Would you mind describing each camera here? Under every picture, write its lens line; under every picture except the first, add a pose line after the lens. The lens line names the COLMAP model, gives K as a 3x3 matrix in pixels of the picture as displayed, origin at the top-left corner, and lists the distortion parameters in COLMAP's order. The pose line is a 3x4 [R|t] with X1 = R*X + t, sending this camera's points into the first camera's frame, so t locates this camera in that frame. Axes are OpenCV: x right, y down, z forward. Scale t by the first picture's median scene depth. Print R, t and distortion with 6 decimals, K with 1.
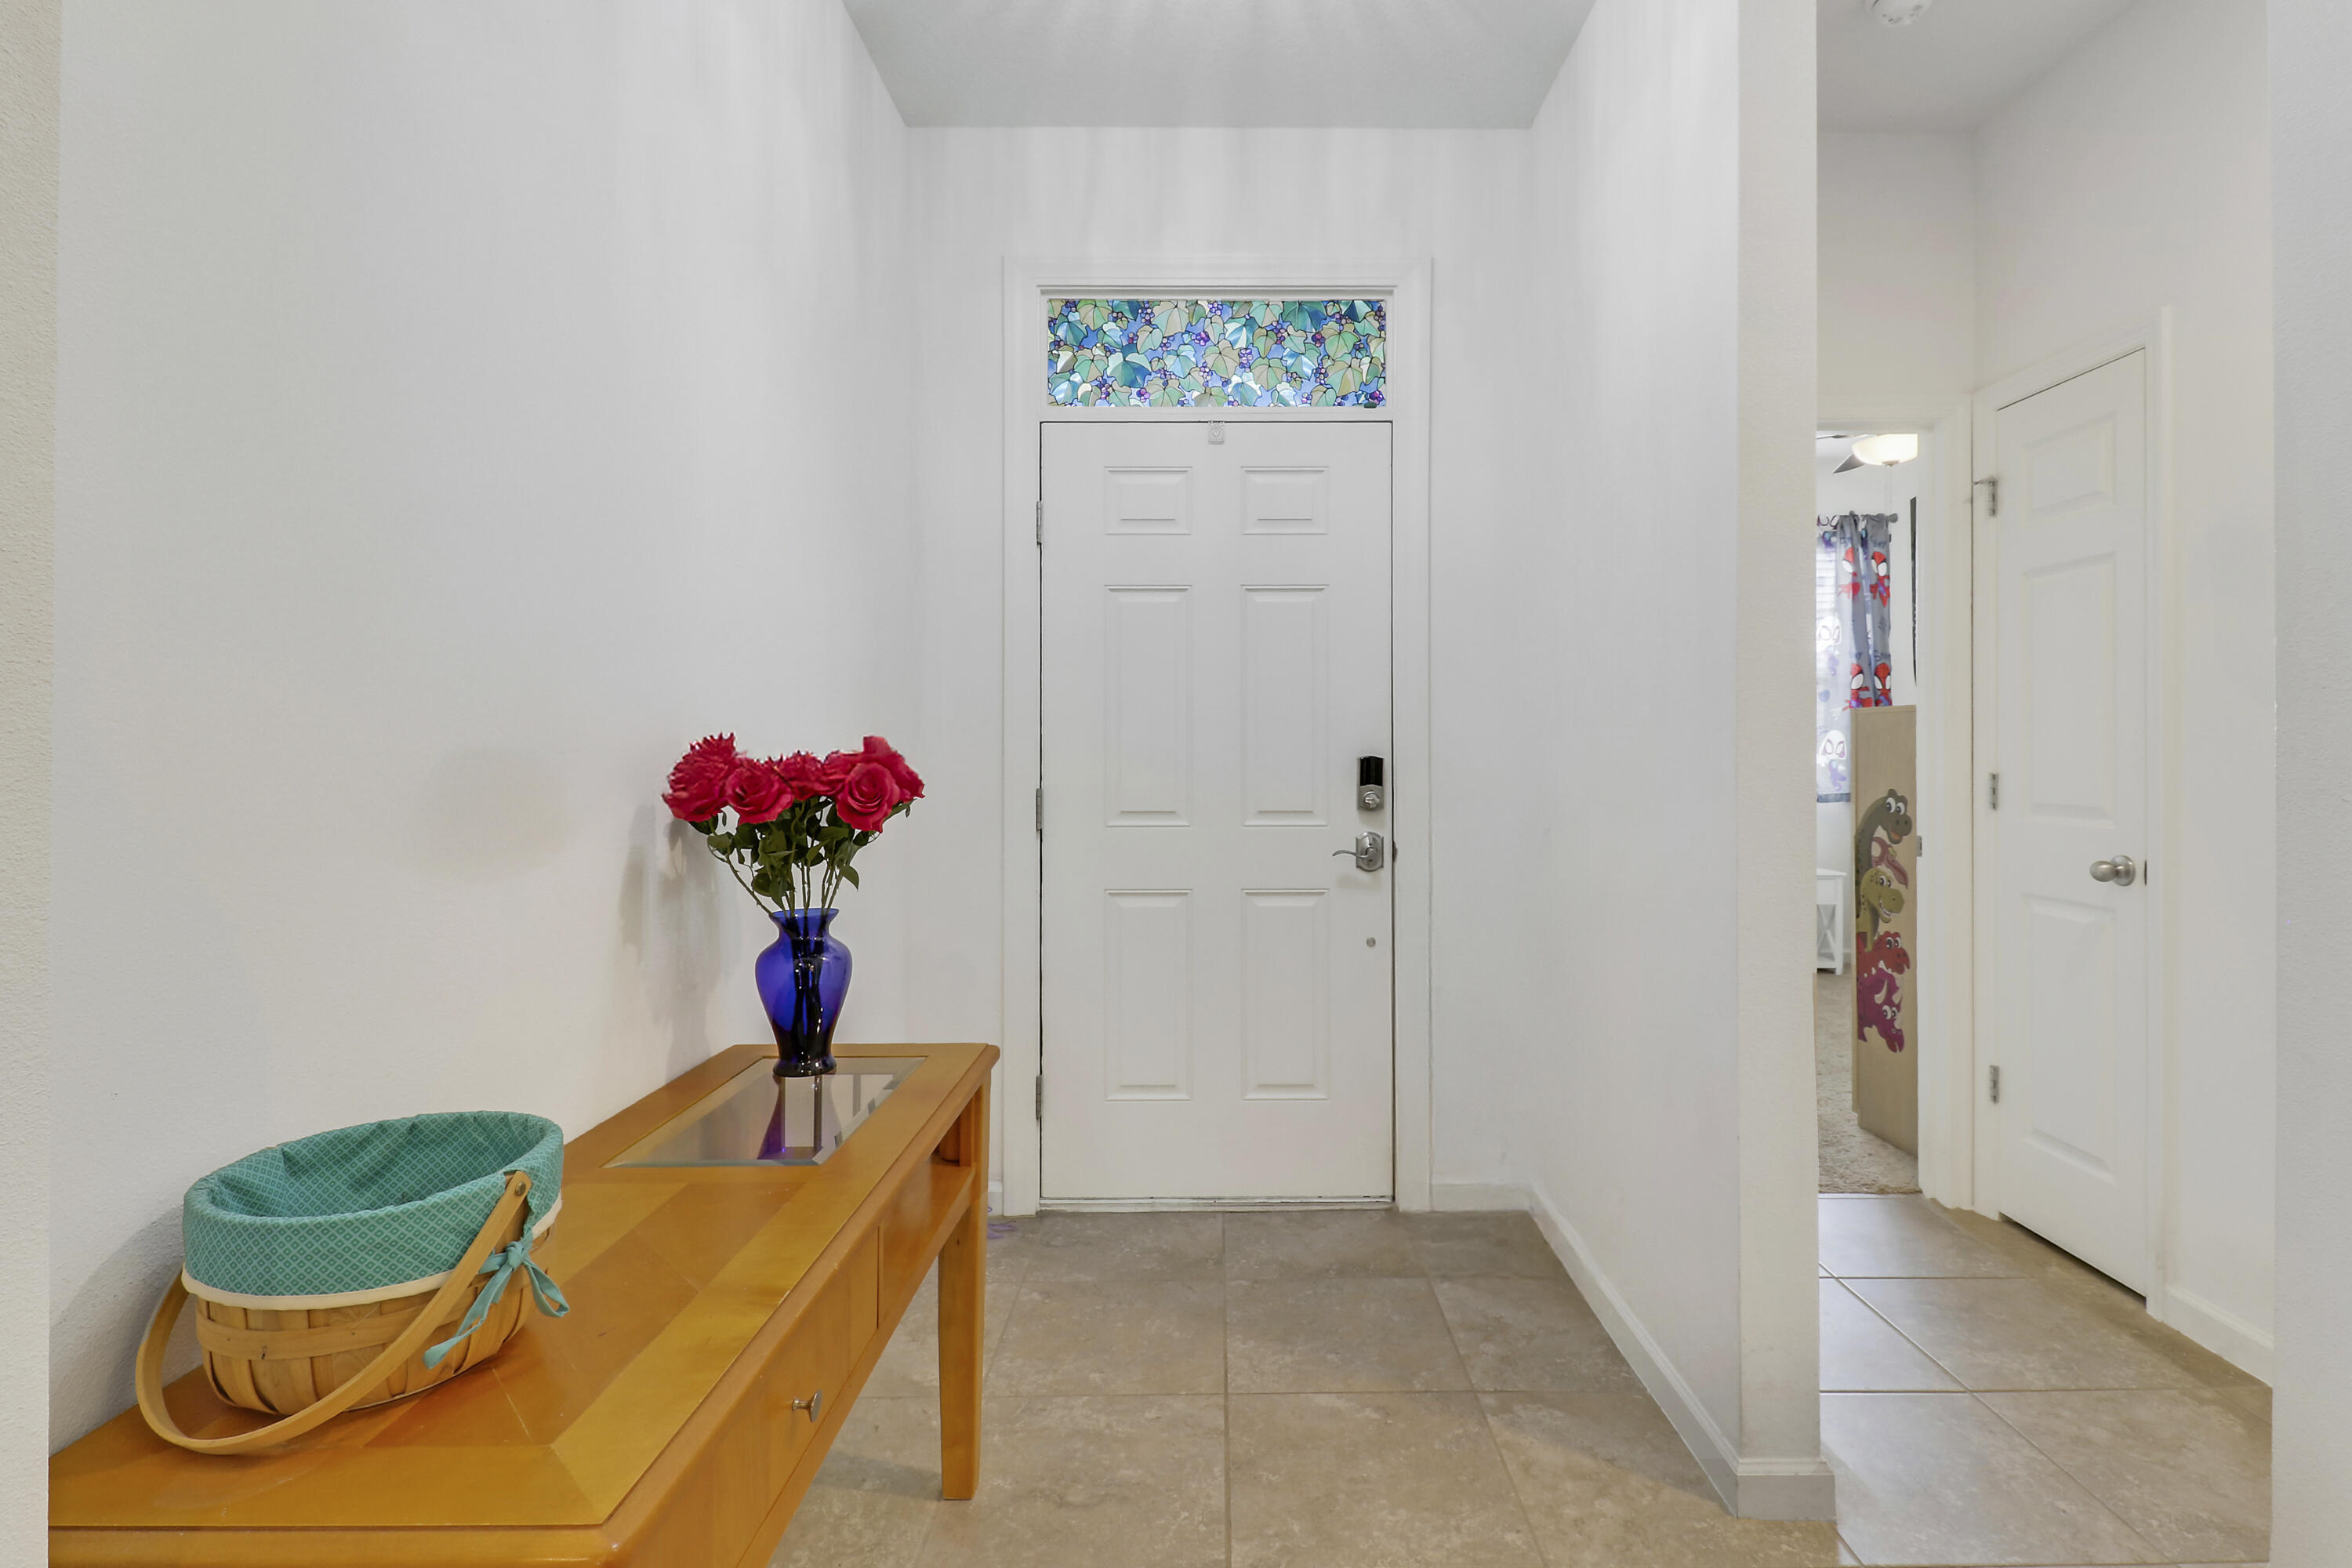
lens RADIAL K [[1098.4, 0, 1196.1], [0, 1098.4, 749.9], [0, 0, 1]] dist [0.004434, -0.014503]
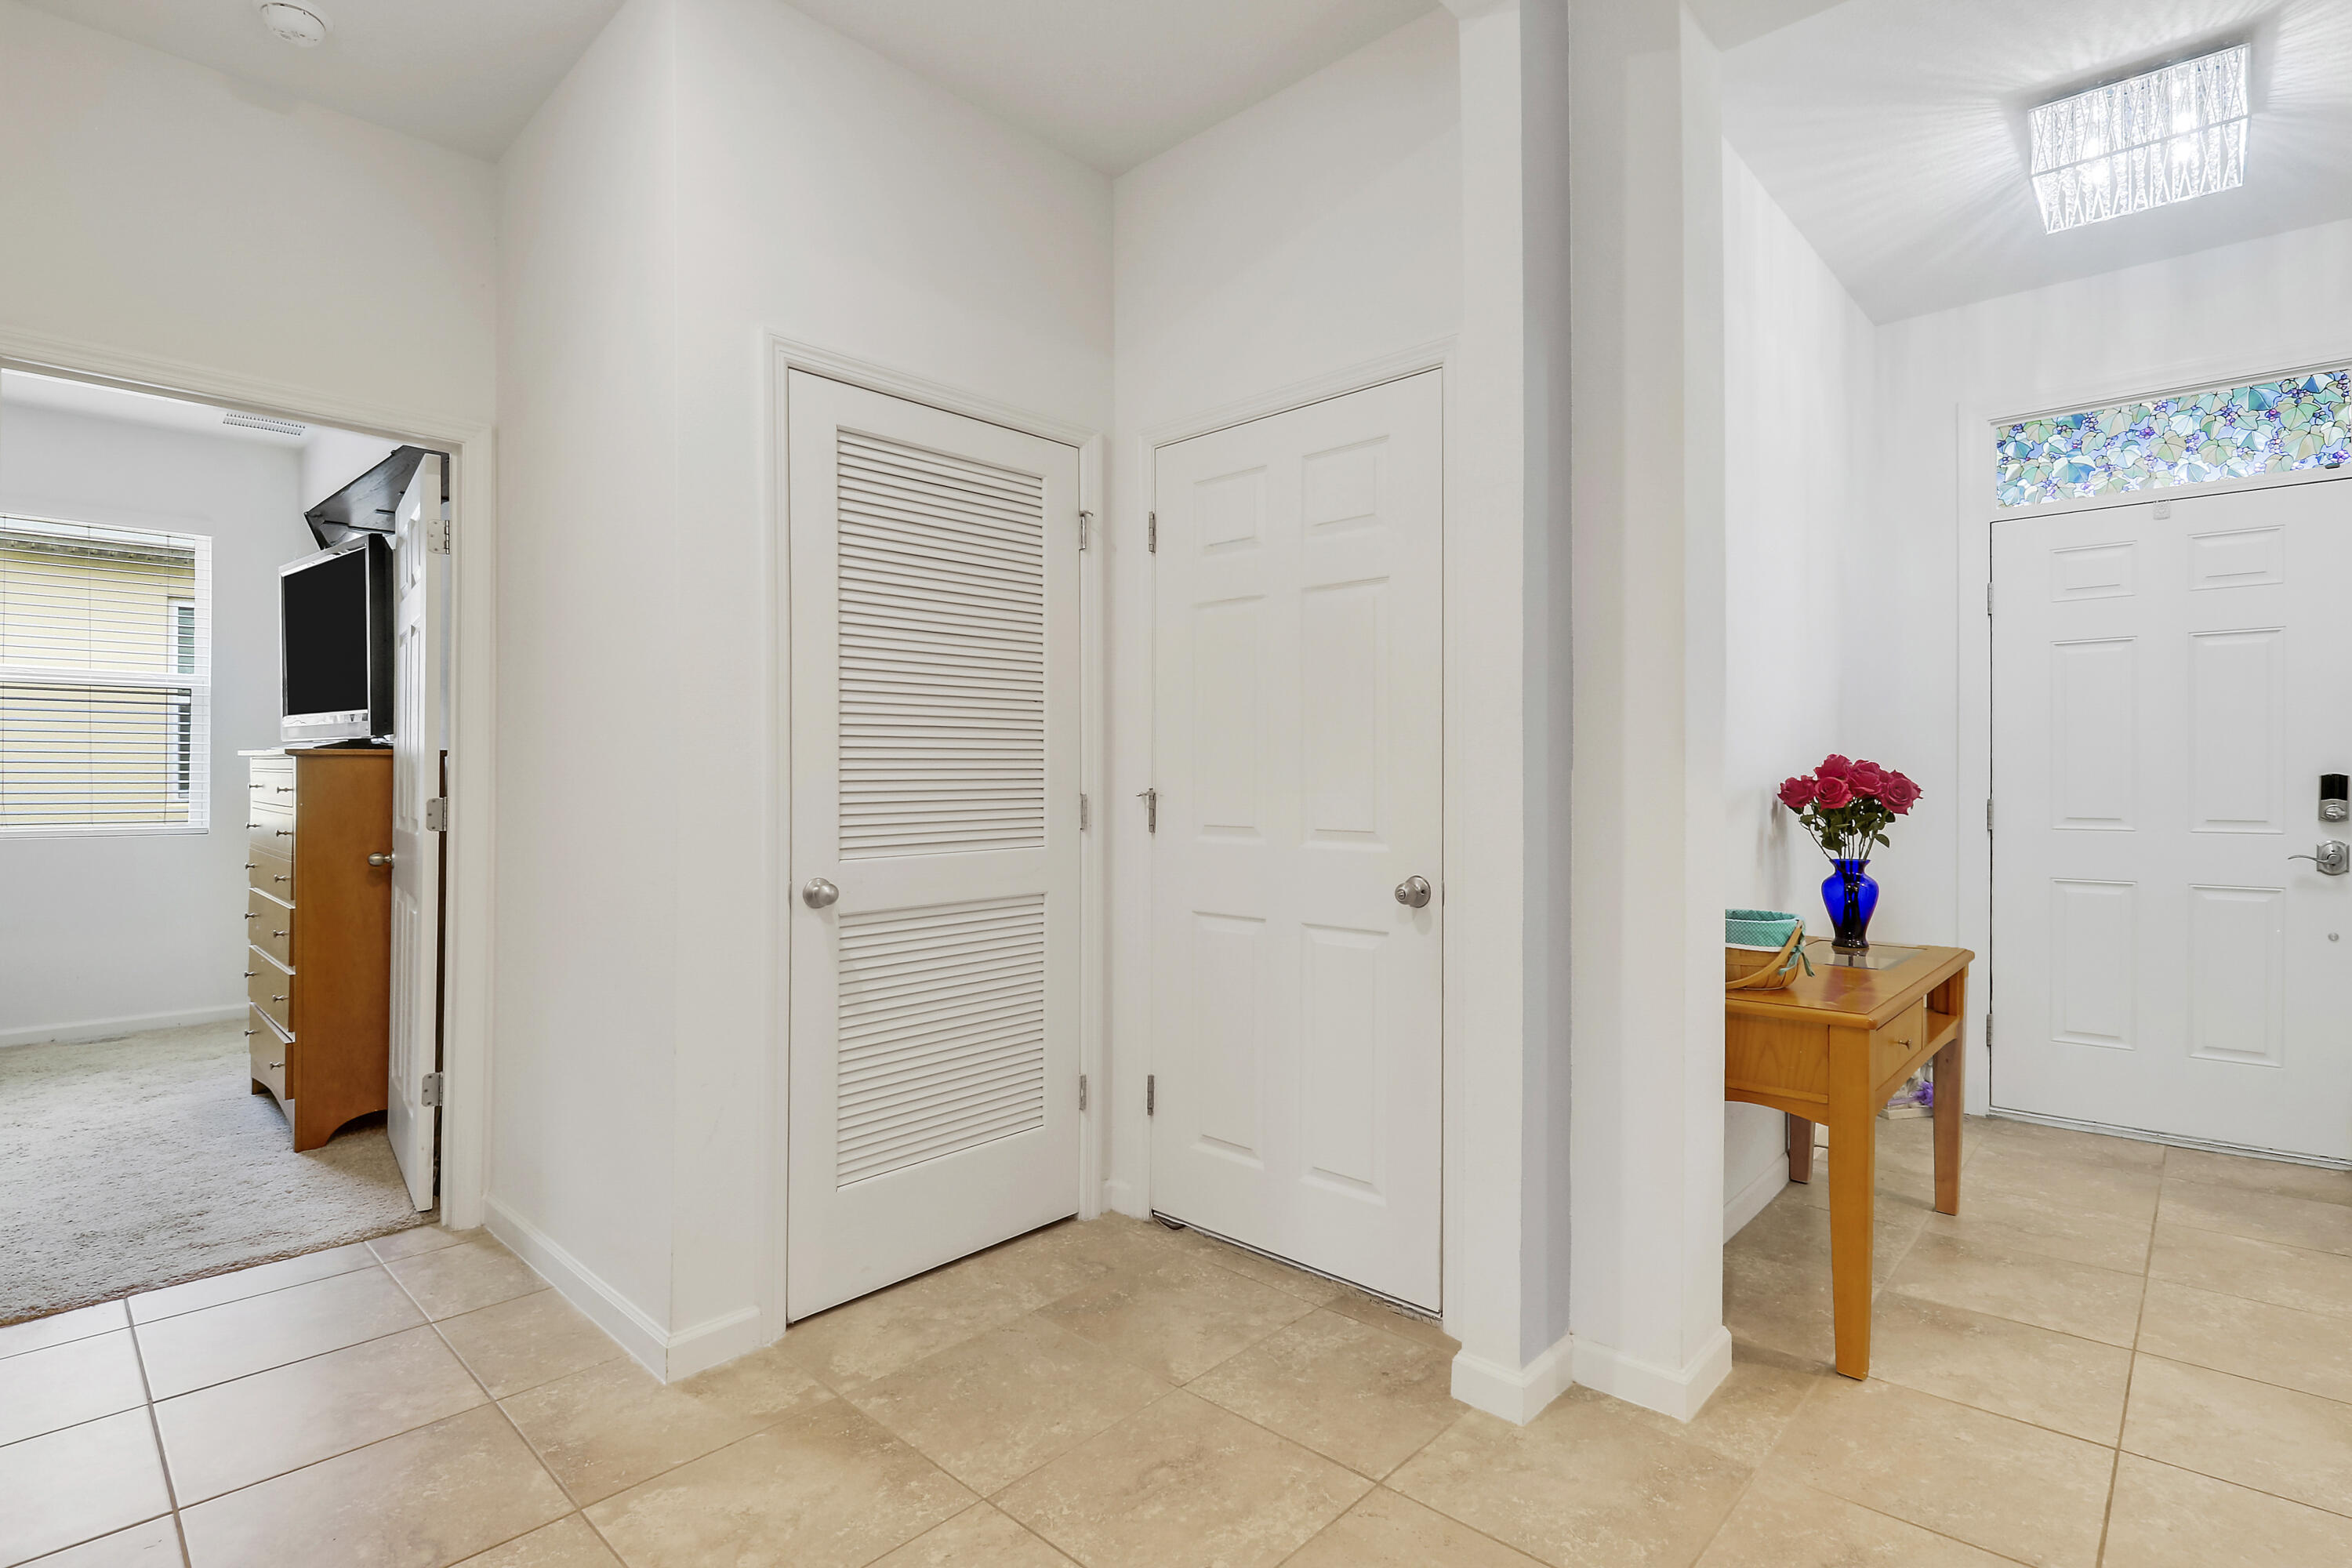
lens RADIAL K [[1117.3, 0, 1217.4], [0, 1117.3, 778.0], [0, 0, 1]] dist [0.009540, -0.017298]
pose [[0.753383, 0.000789, -0.657582, 0.042048], [0.003877, 0.999977, 0.005643, -0.001077], [0.657571, -0.006801, 0.753362, -0.628025]]
